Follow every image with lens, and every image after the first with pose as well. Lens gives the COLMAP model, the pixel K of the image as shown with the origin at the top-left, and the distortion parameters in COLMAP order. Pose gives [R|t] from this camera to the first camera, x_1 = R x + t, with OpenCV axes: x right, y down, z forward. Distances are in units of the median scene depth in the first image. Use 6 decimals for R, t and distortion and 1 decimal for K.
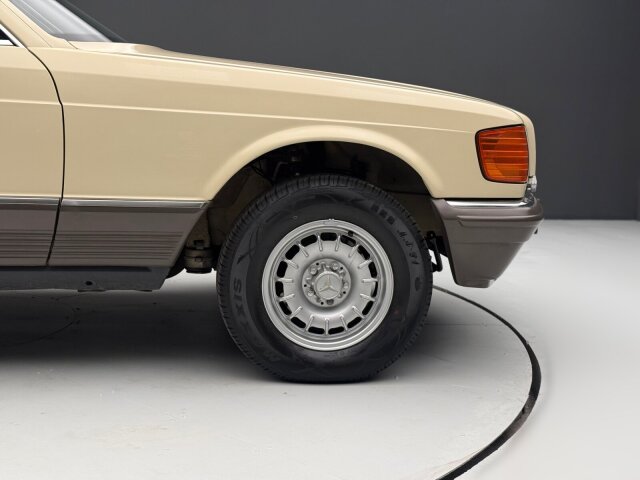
lens RADIAL K [[887.0, 0, 320.2], [0, 887.0, 239.3], [0, 0, 1]] dist [0.139234, 0.000000]
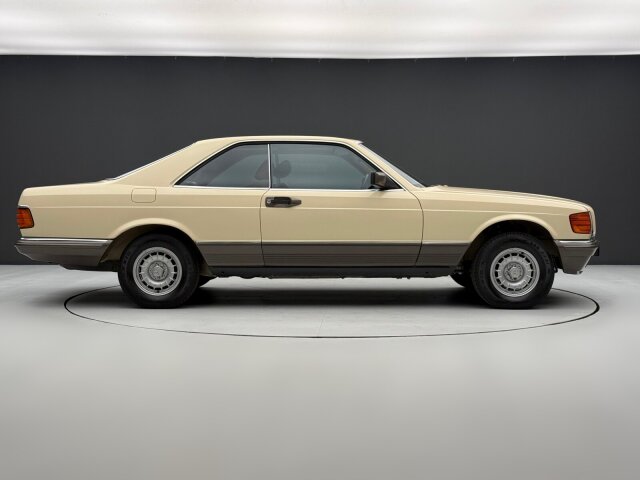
lens RADIAL K [[887.0, 0, 330.9], [0, 887.0, 237.3], [0, 0, 1]] dist [0.139234, 0.000000]
pose [[0.992864, -0.021945, -0.117217, -0.227383], [0.012627, 0.996743, -0.079652, 0.155343], [0.118583, 0.077603, 0.989907, -1.780345]]
